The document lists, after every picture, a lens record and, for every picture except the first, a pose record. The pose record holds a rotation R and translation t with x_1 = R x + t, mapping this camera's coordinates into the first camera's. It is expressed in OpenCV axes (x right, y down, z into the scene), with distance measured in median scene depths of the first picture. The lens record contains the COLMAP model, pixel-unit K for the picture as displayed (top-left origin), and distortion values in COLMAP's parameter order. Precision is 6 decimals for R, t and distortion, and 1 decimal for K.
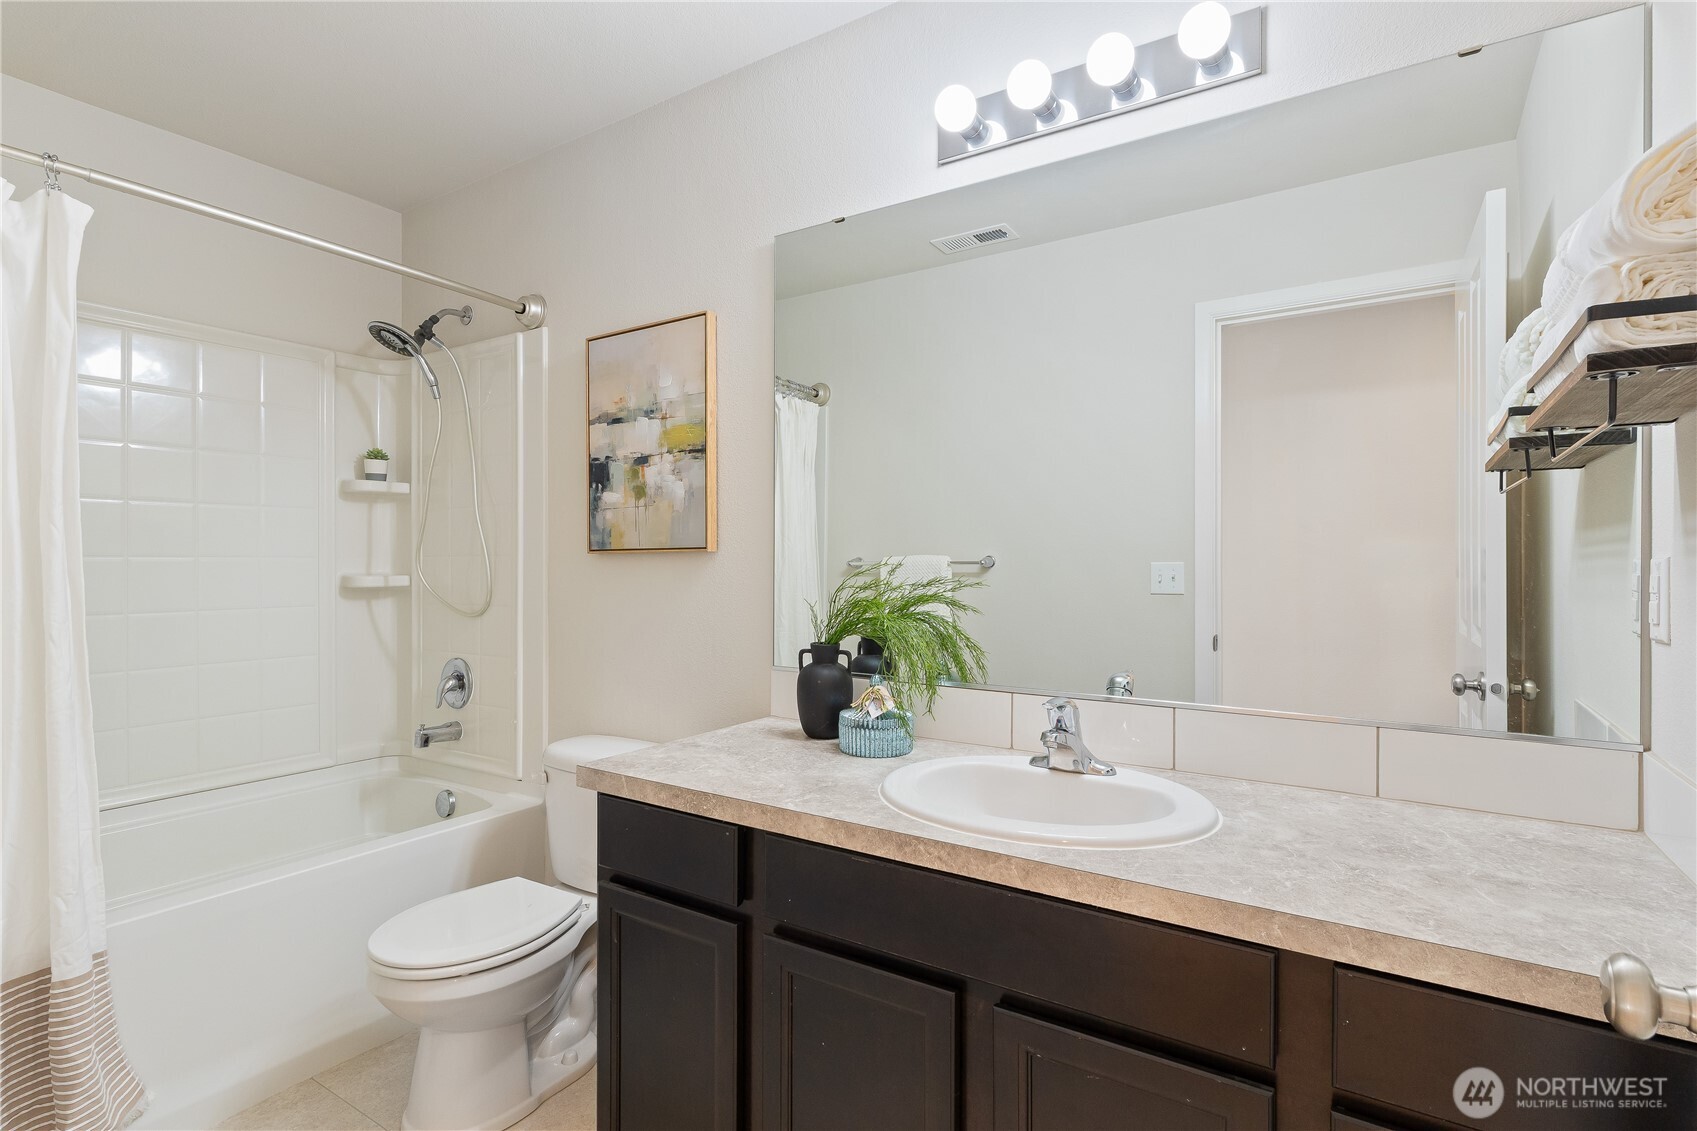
lens RADIAL K [[821.2, 0, 888.3], [0, 821.2, 563.8], [0, 0, 1]] dist [-0.005954, 0.003412]
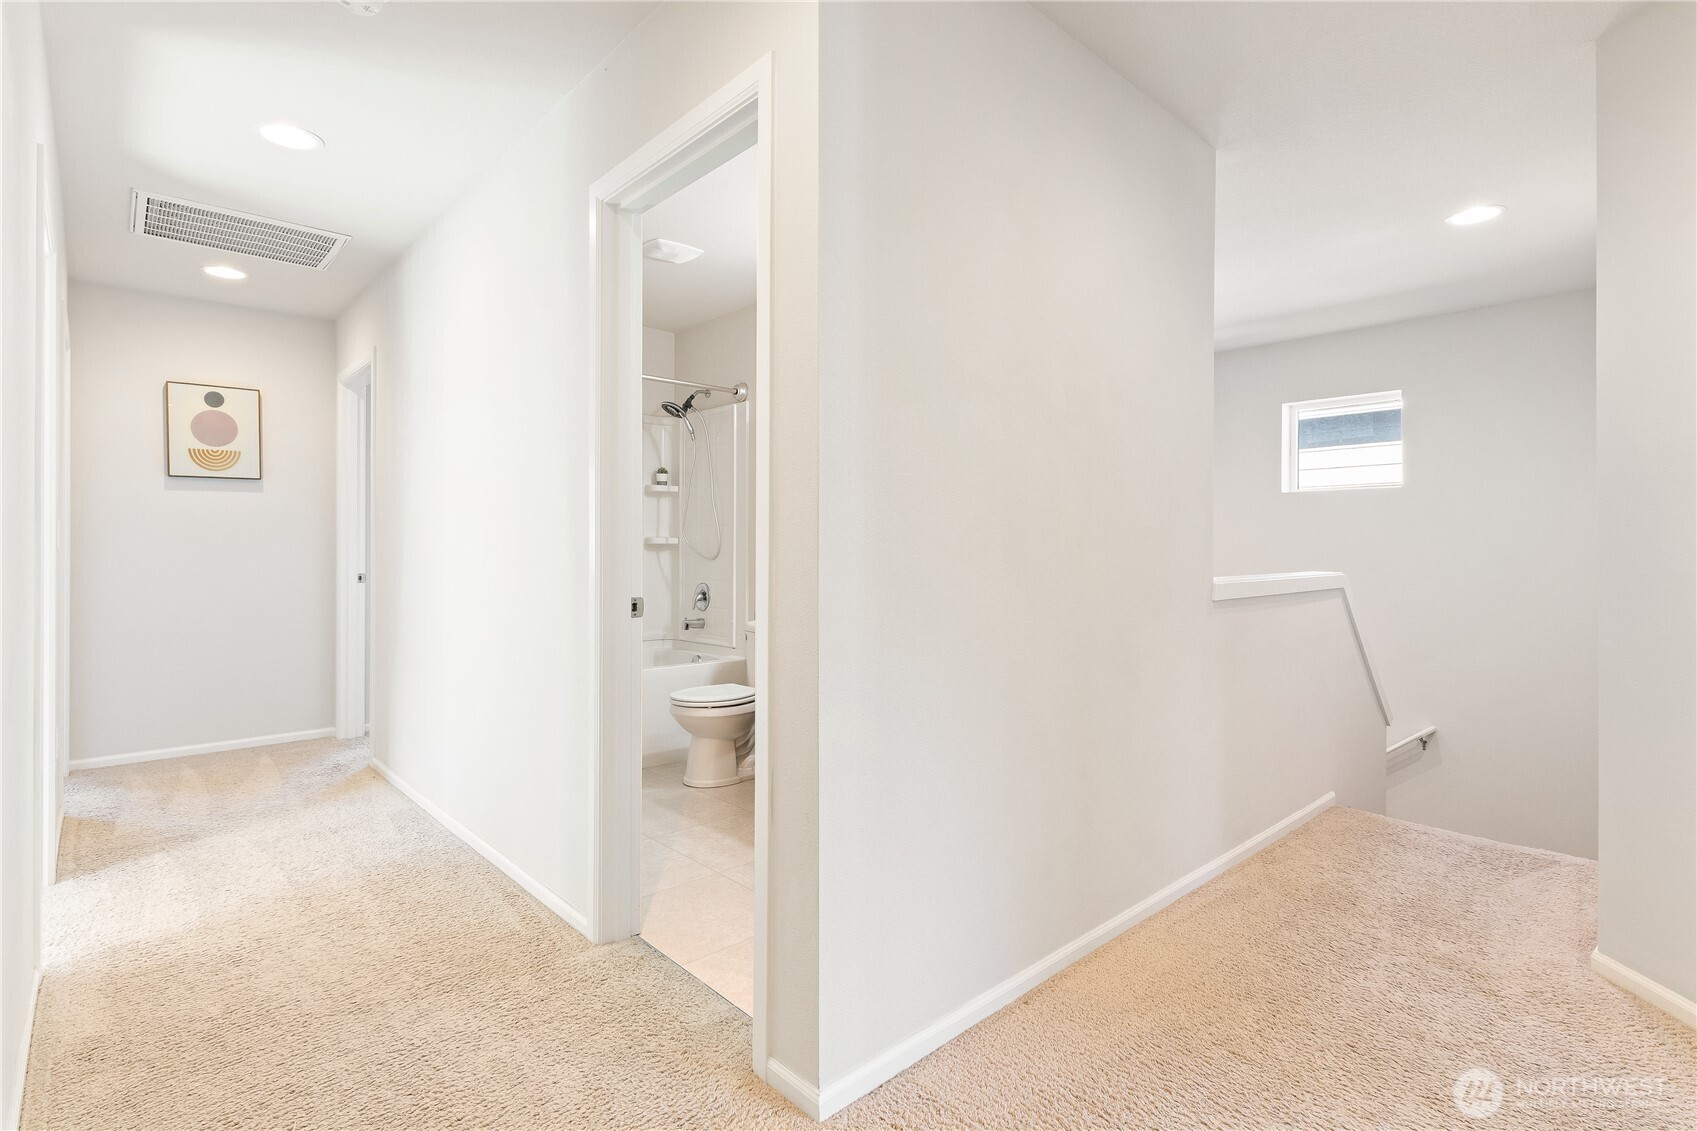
lens RADIAL K [[821.2, 0, 848.3], [0, 821.2, 558.5], [0, 0, 1]] dist [-0.005954, 0.003412]
pose [[0.957666, 0.004960, -0.287837, 0.297634], [-0.003324, 0.999975, 0.006171, 0.048898], [0.287861, -0.004953, 0.957659, -0.631110]]
